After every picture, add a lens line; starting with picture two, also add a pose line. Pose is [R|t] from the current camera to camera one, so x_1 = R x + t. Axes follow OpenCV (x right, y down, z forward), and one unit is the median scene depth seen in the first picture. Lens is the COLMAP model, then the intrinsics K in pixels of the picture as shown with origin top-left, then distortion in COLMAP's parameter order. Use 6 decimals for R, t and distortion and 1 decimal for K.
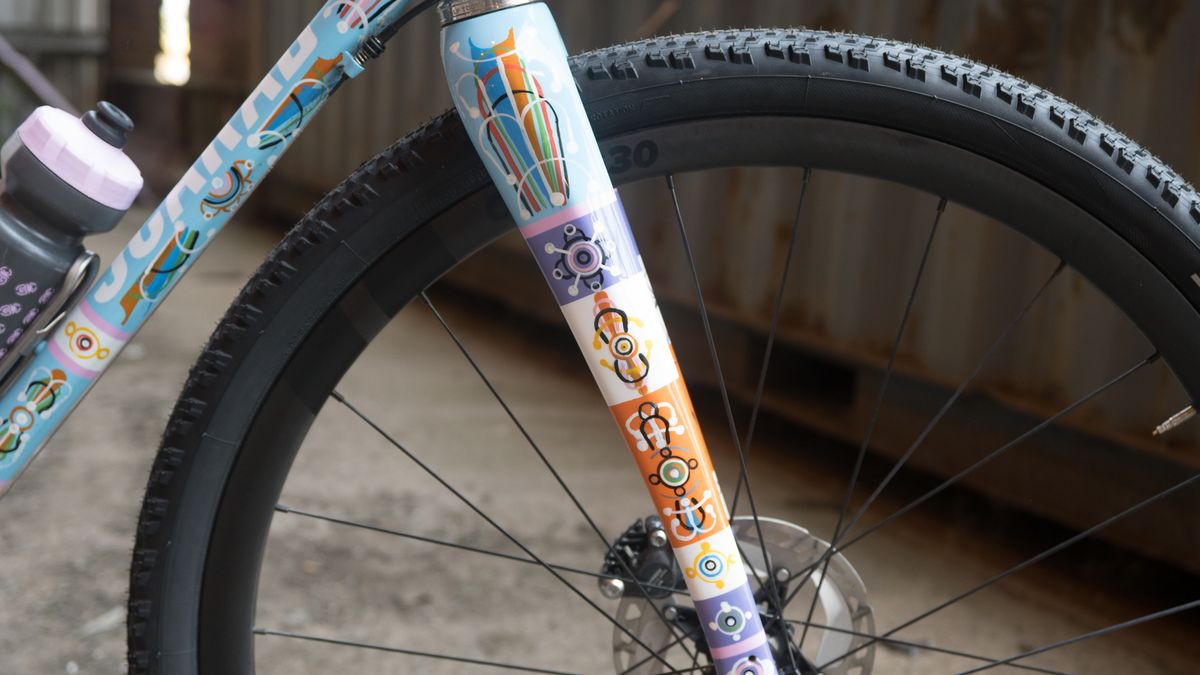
lens RADIAL K [[1300.9, 0, 600.0], [0, 1300.9, 337.5], [0, 0, 1]] dist [-0.022706, -0.024276]
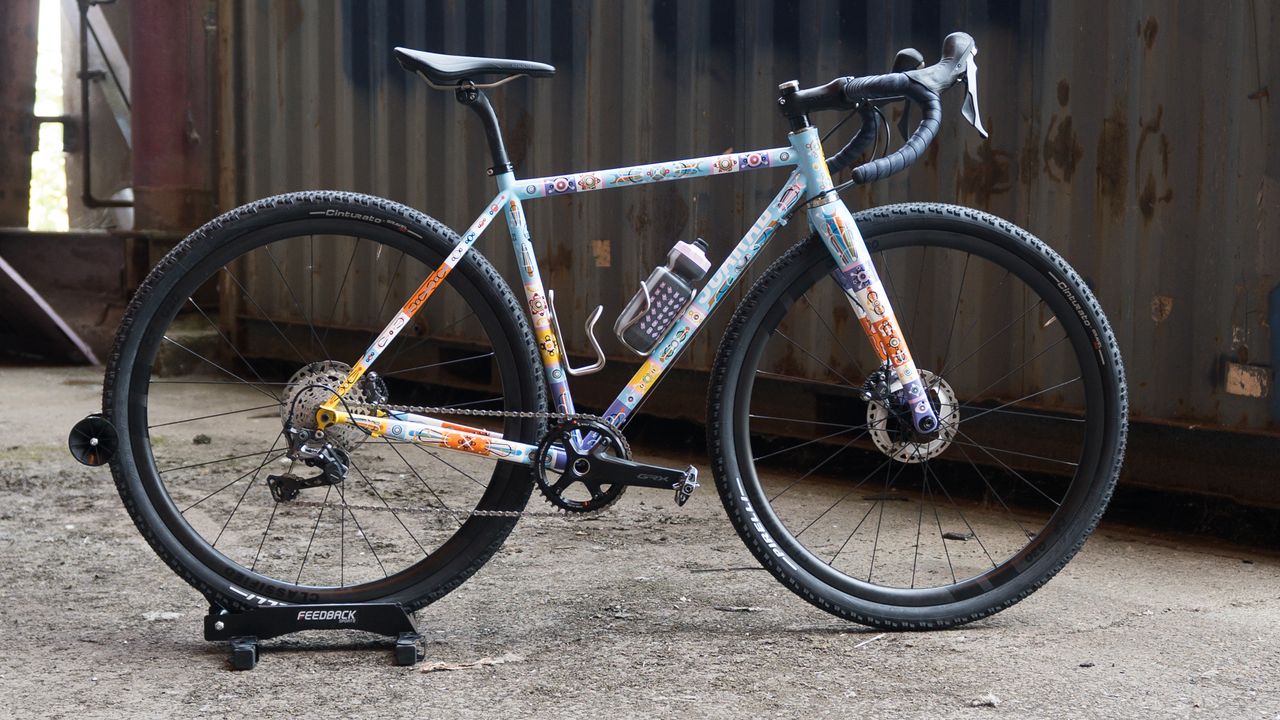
lens RADIAL K [[1387.6, 0, 640.0], [0, 1387.6, 360.0], [0, 0, 1]] dist [-0.022706, -0.024276]
pose [[0.995471, -0.065297, 0.069091, -0.808184], [0.072011, 0.992415, -0.099631, 0.444206], [-0.062061, 0.104155, 0.992623, -2.343942]]
